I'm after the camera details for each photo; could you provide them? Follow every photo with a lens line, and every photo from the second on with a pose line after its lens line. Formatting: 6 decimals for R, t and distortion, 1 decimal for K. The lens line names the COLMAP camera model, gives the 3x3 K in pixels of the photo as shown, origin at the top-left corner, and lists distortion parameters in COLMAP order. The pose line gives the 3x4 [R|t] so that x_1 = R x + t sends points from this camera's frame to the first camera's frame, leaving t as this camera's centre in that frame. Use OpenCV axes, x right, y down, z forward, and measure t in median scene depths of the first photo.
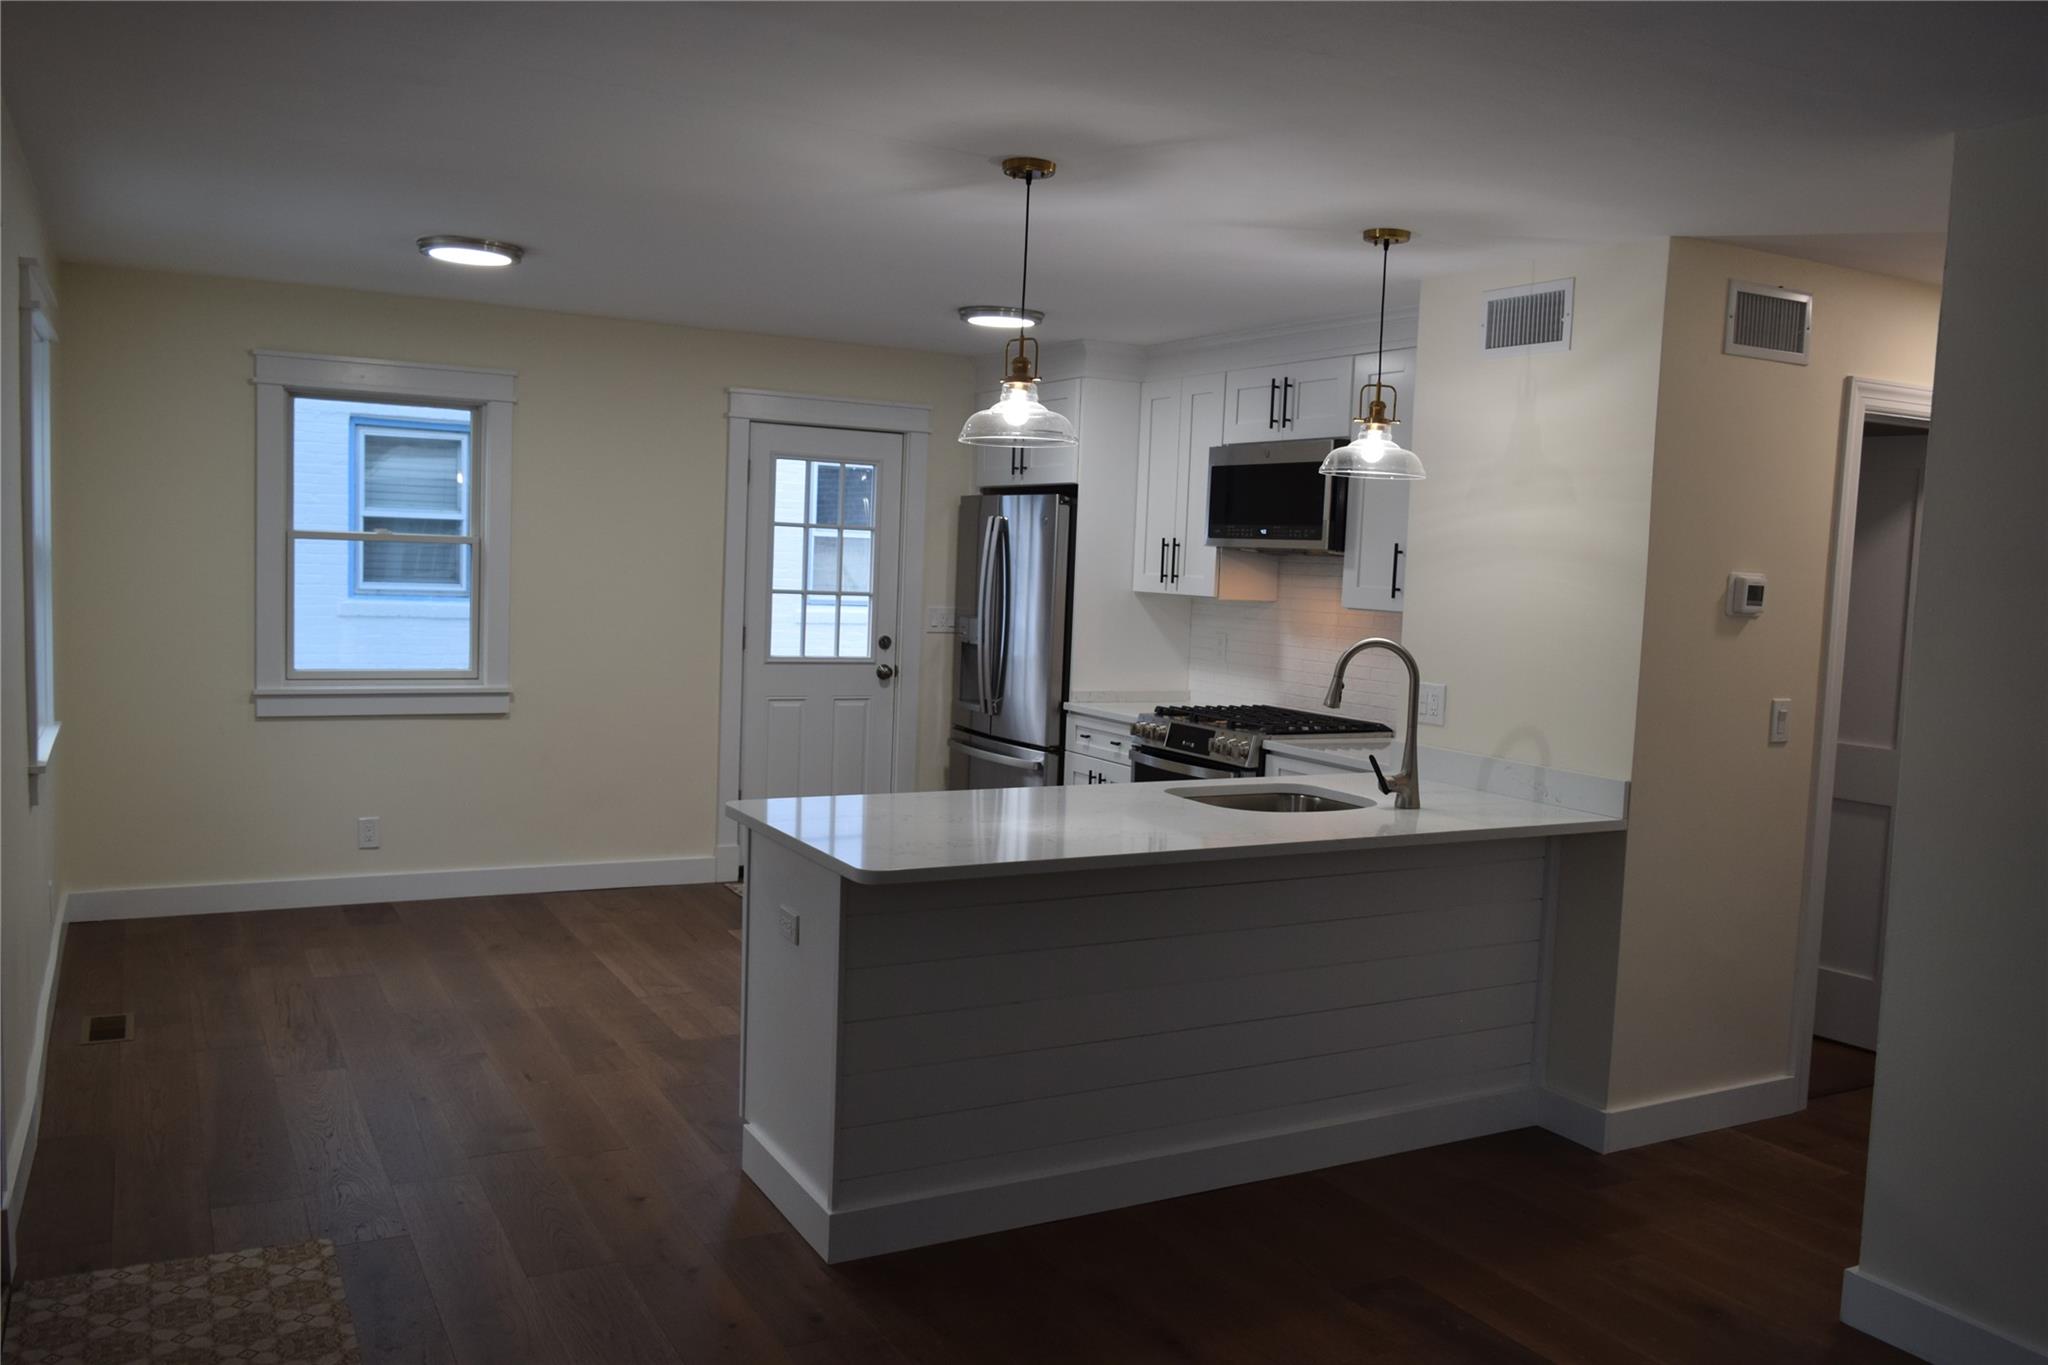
lens RADIAL K [[1579.8, 0, 1015.3], [0, 1579.8, 685.4], [0, 0, 1]] dist [-0.016249, -0.000054]
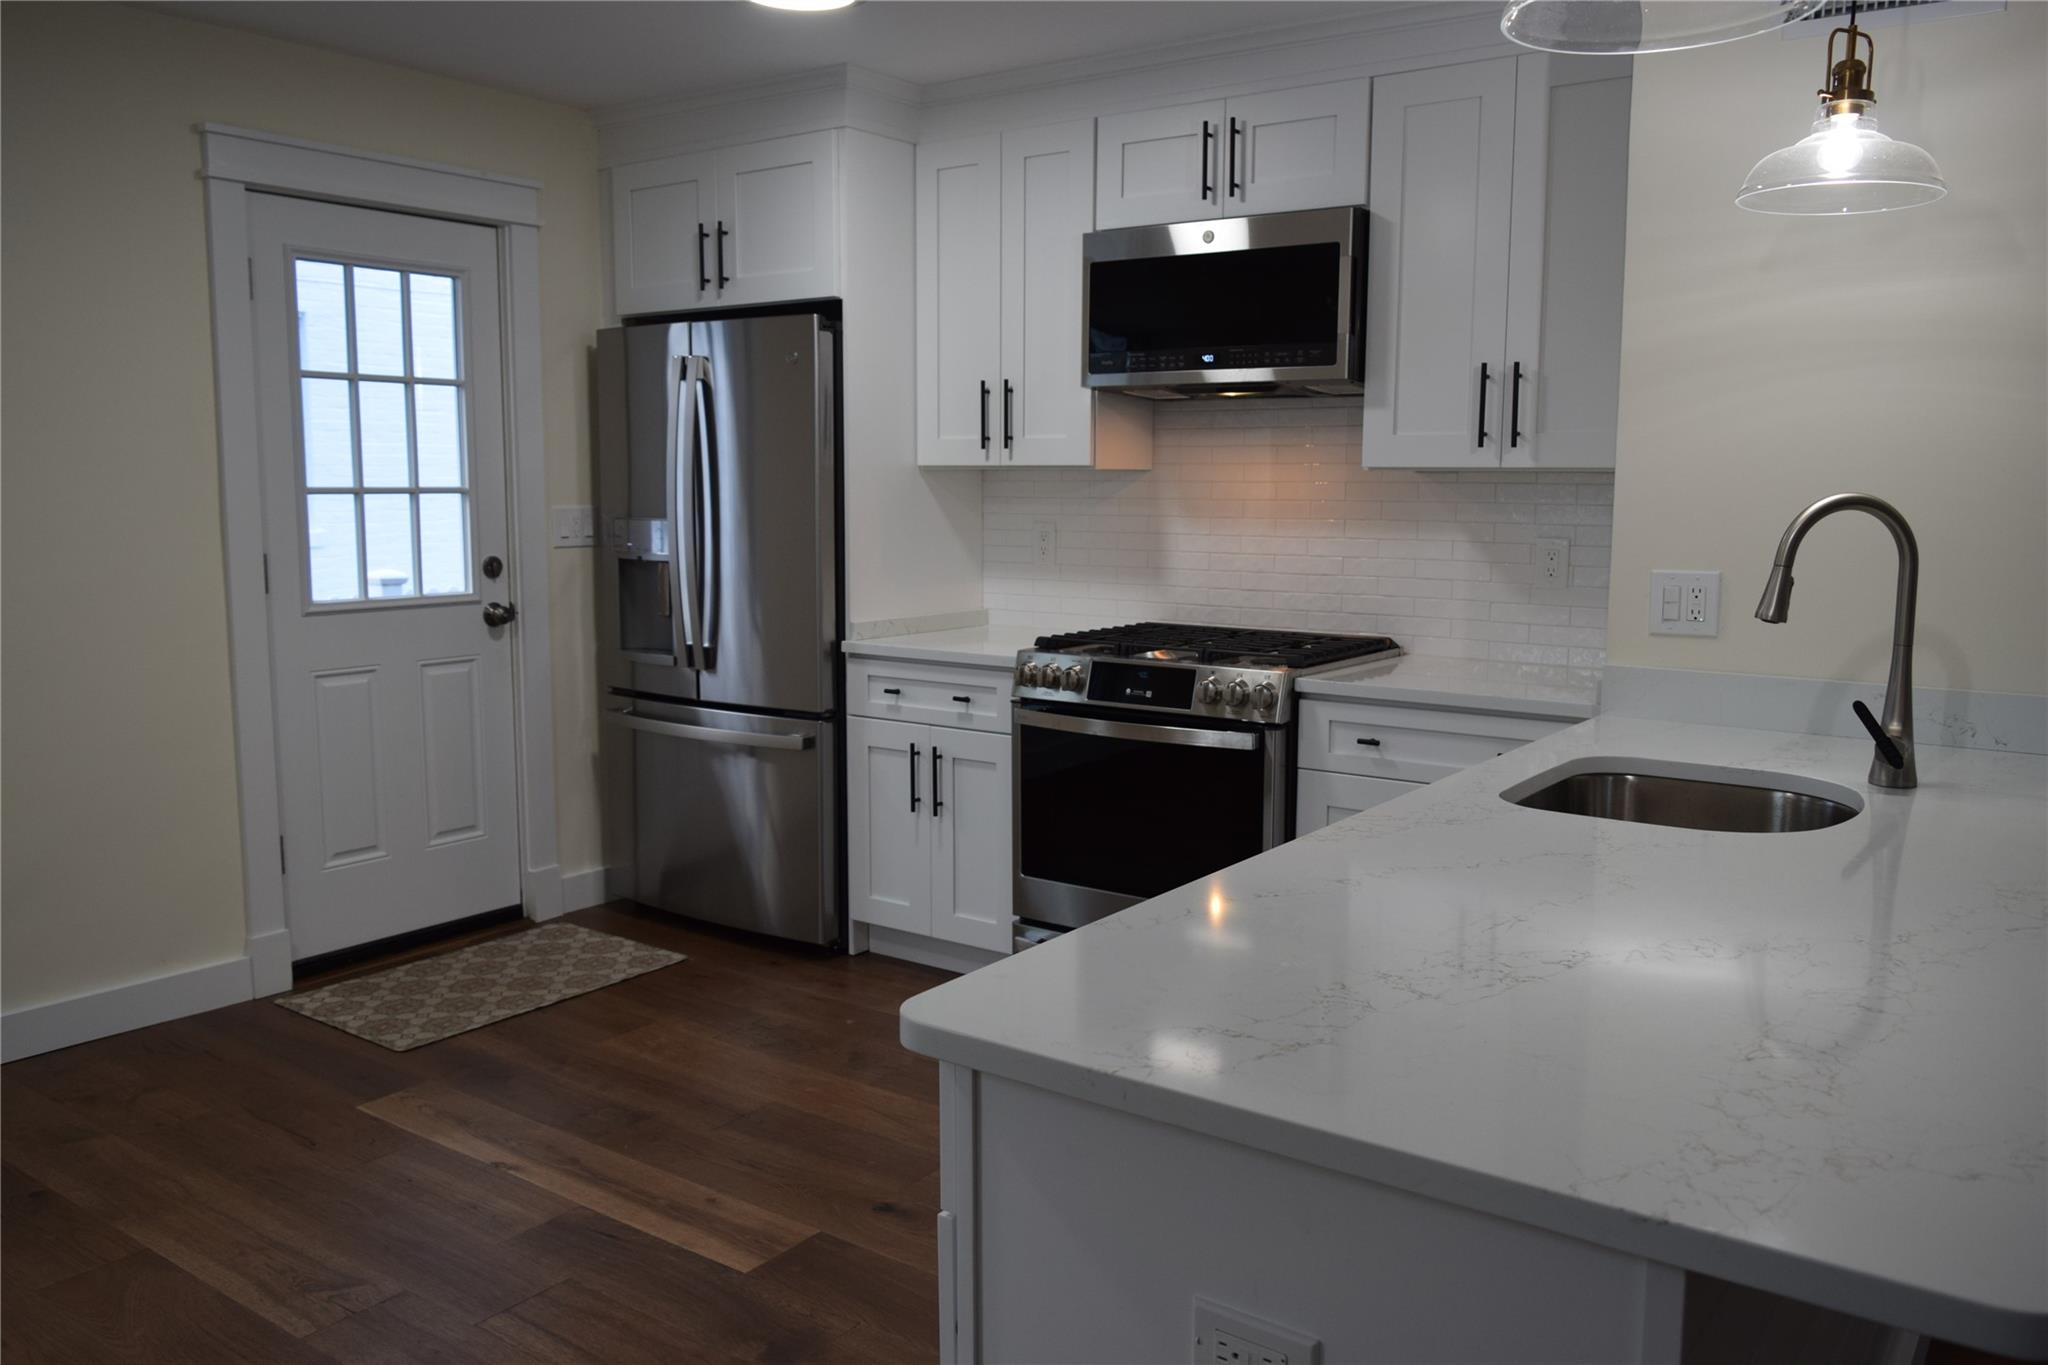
lens RADIAL K [[1579.8, 0, 1015.3], [0, 1579.8, 685.4], [0, 0, 1]] dist [-0.016249, -0.000054]
pose [[0.905239, -0.092301, 0.414757, -0.175784], [0.067257, 0.994941, 0.074622, -0.014841], [-0.419547, -0.039655, 0.906867, 0.386232]]
